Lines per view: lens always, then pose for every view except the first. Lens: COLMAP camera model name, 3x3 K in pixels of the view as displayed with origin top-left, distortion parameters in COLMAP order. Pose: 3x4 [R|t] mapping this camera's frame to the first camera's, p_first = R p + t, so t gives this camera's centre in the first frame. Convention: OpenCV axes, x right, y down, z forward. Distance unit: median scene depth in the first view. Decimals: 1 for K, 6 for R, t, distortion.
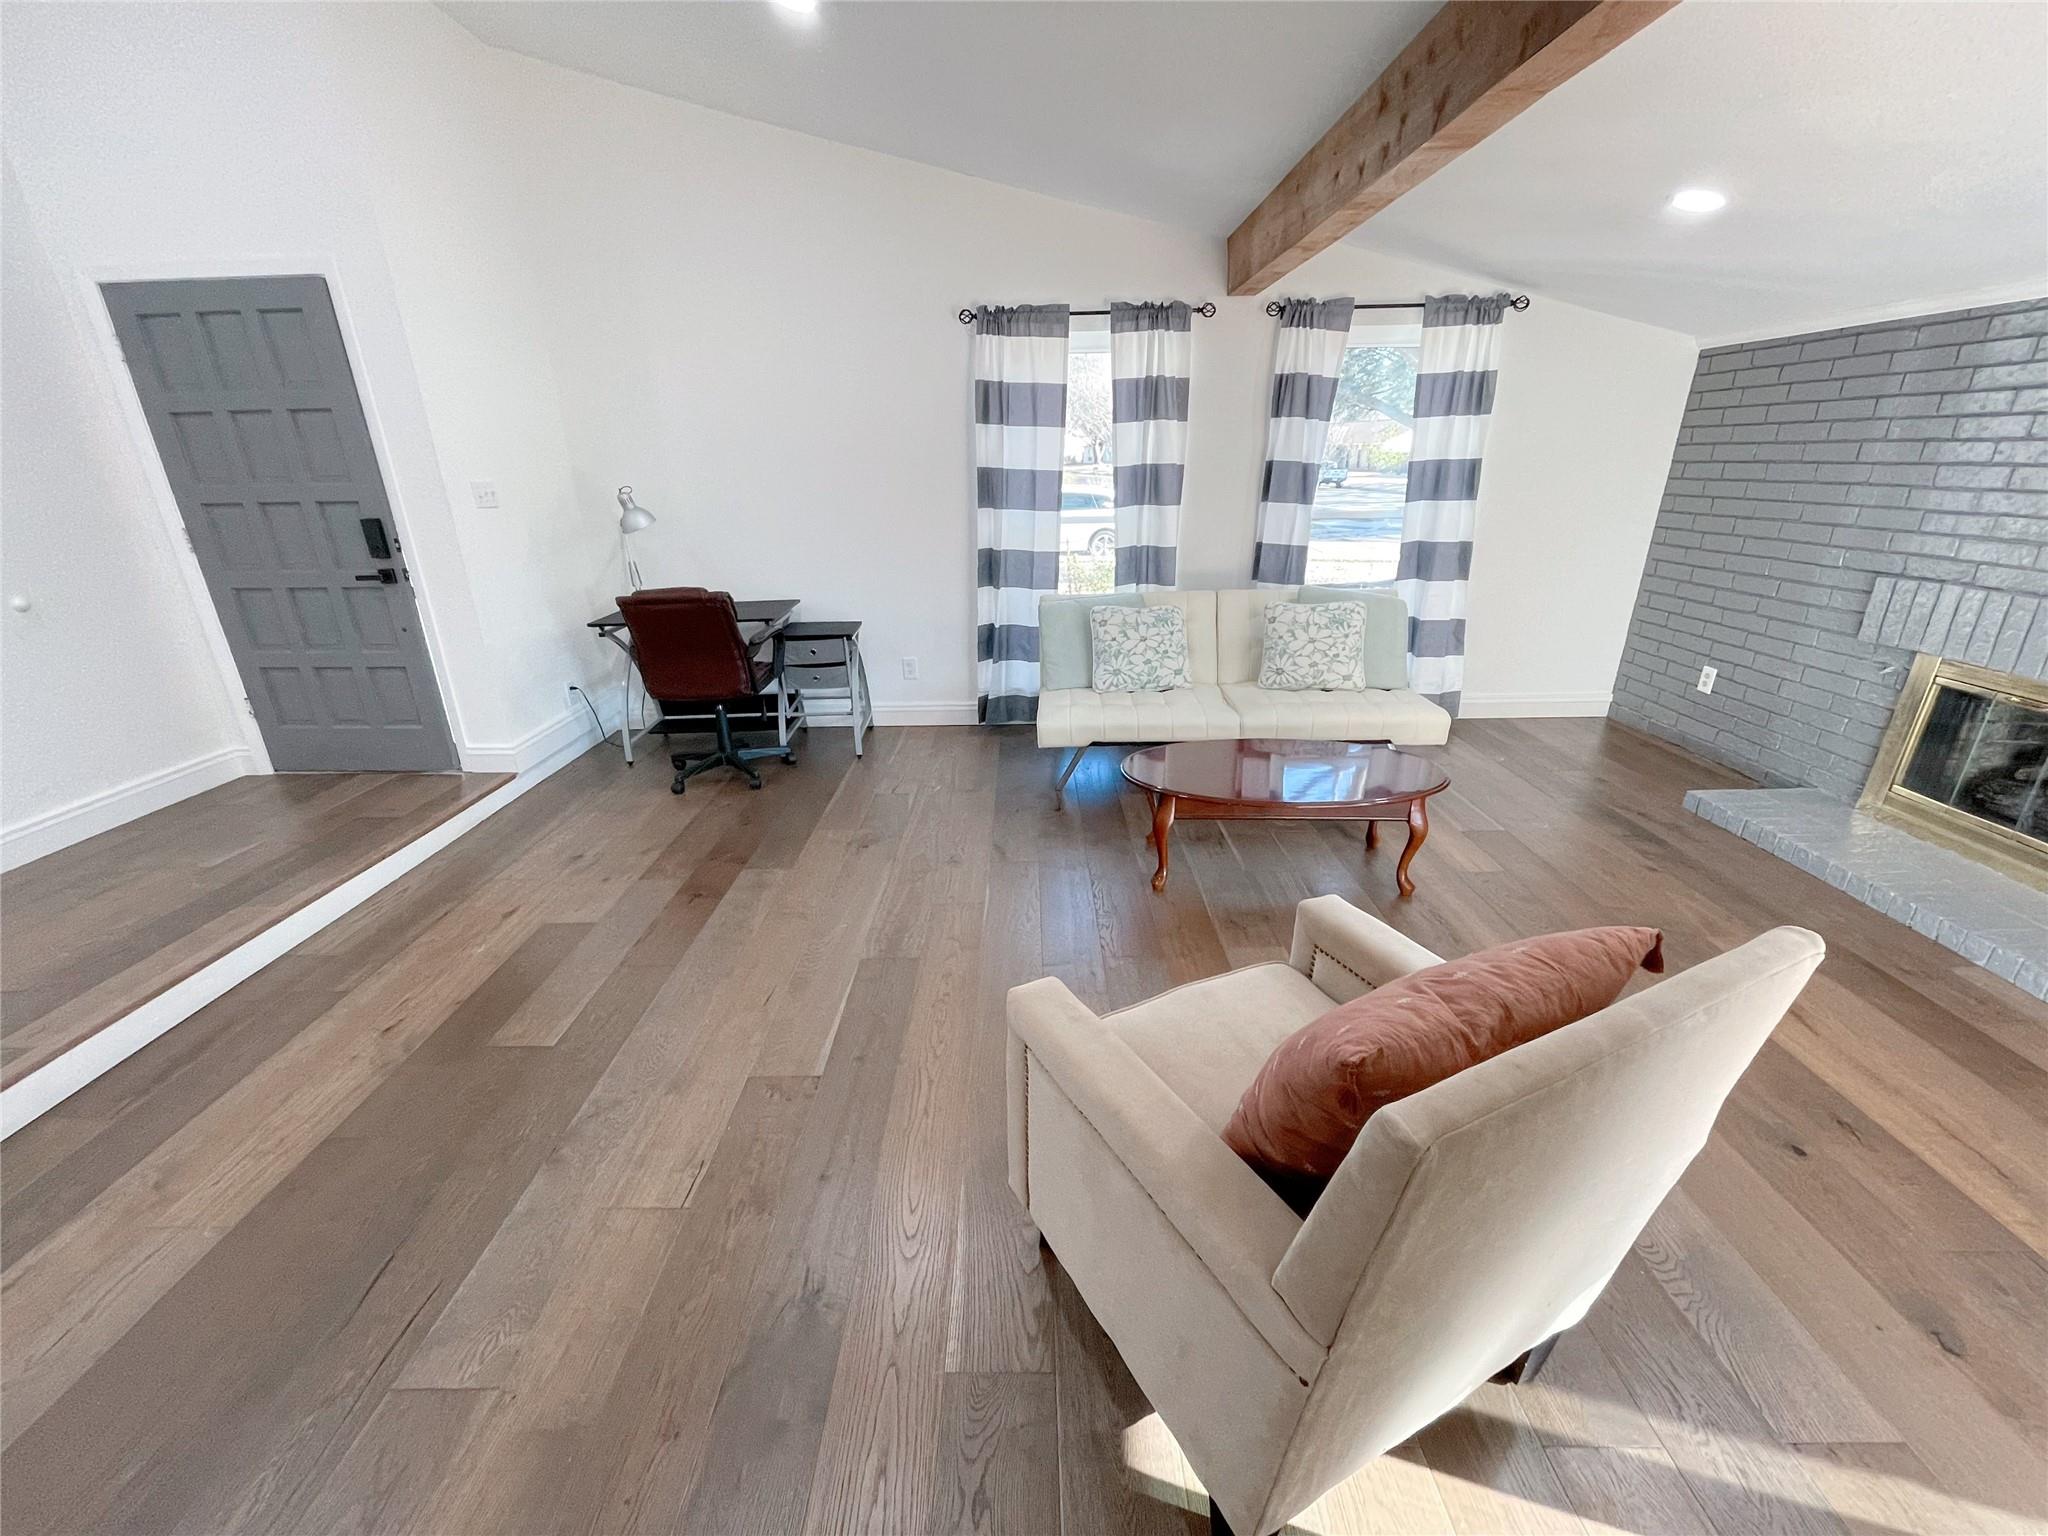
lens RADIAL K [[815.7, 0, 1024.0], [0, 815.7, 768.0], [0, 0, 1]] dist [-0.009039, -0.000171]
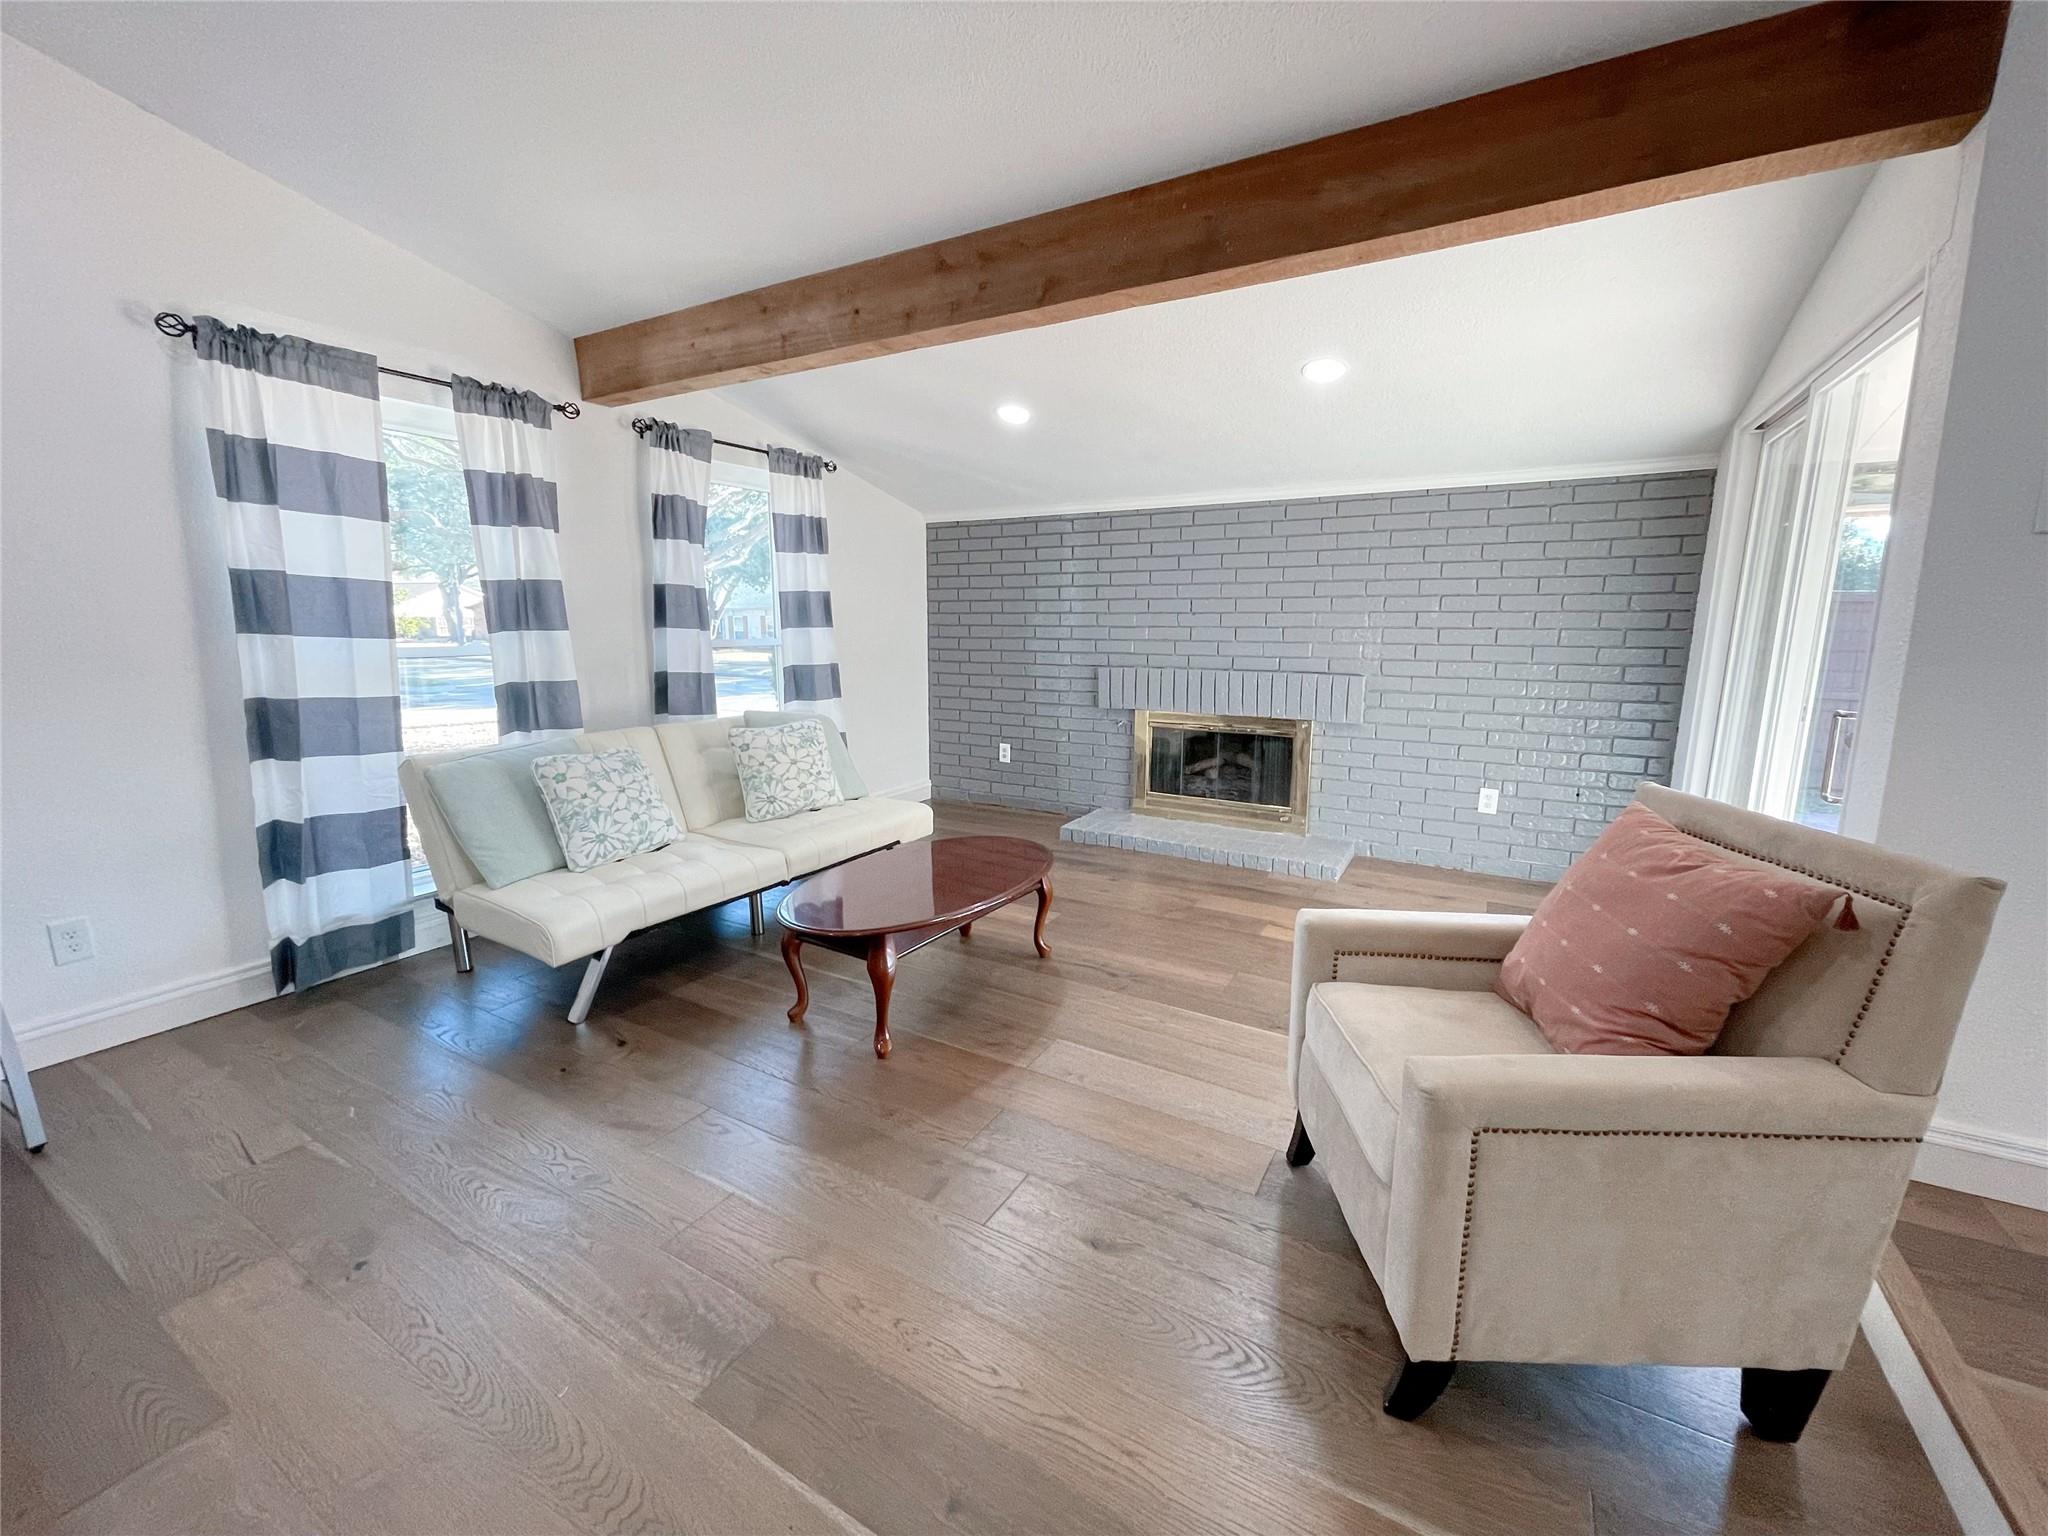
lens RADIAL K [[829.5, 0, 1025.7], [0, 829.5, 746.5], [0, 0, 1]] dist [-0.000789, 0.000323]
pose [[0.494079, -0.112583, 0.862097, -0.325108], [0.291985, 0.955475, -0.042563, -0.049501], [-0.818921, 0.272749, 0.504953, 0.262943]]
